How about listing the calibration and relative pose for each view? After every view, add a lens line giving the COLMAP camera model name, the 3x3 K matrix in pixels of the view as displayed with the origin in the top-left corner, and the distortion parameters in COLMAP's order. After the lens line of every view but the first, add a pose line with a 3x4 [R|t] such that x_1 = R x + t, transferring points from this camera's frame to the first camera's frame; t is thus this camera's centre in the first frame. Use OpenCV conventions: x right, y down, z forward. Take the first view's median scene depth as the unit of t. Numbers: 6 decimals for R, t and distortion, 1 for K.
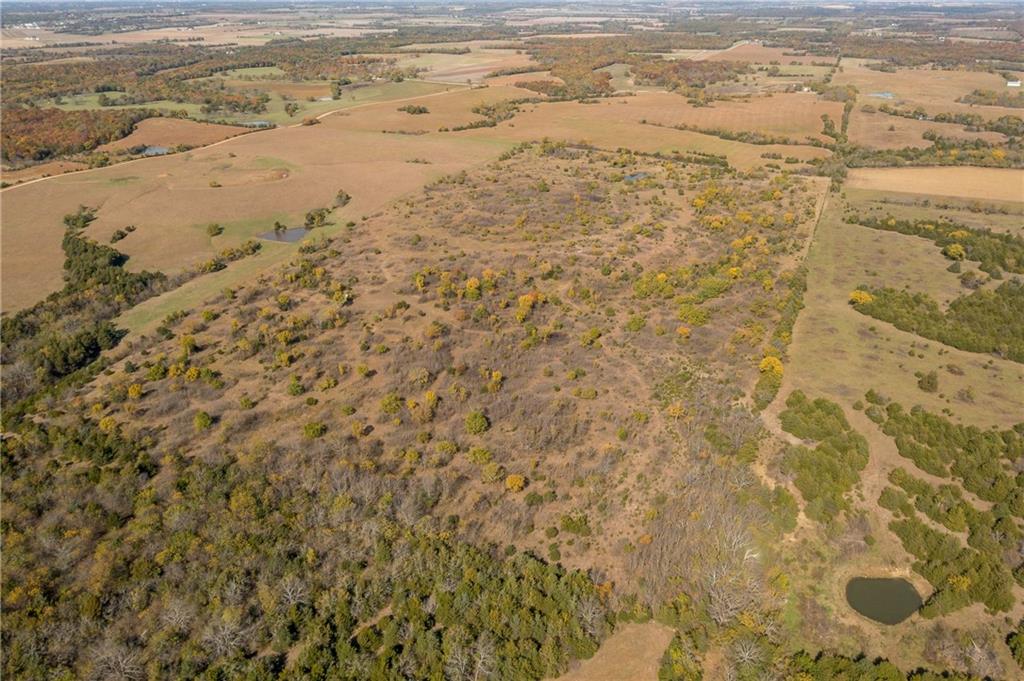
lens RADIAL K [[811.6, 0, 514.2], [0, 811.6, 343.2], [0, 0, 1]] dist [-0.022769, 0.001986]
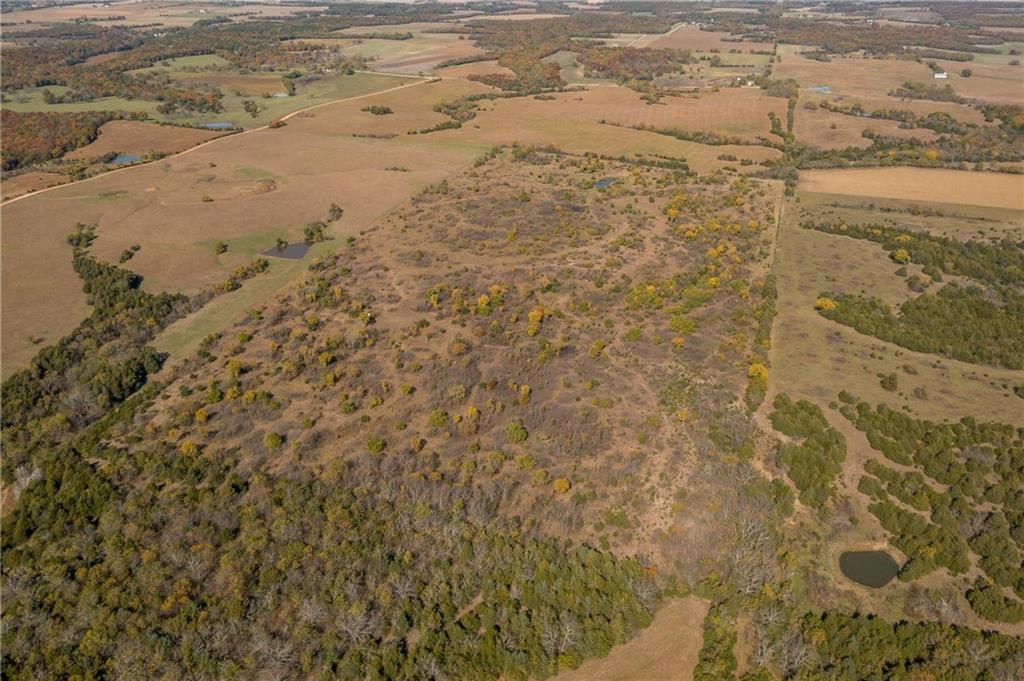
lens RADIAL K [[829.7, 0, 515.7], [0, 829.7, 340.2], [0, 0, 1]] dist [-0.023169, 0.009181]
pose [[0.996170, -0.028591, 0.082626, -0.088417], [0.026690, 0.999355, 0.024017, -0.039080], [-0.083260, -0.021720, 0.996291, -0.107035]]
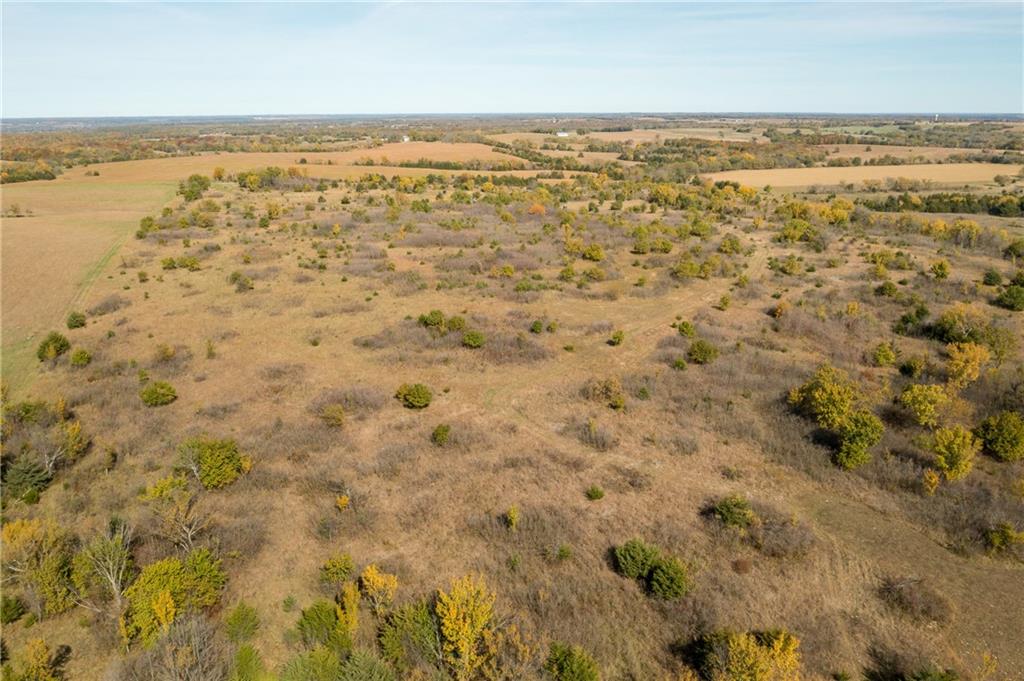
lens RADIAL K [[811.6, 0, 514.2], [0, 811.6, 343.2], [0, 0, 1]] dist [-0.022769, 0.001986]
pose [[0.751307, -0.181184, 0.634595, -0.277541], [0.270910, 0.961495, -0.046217, -0.106785], [-0.601786, 0.206641, 0.771462, 0.794291]]
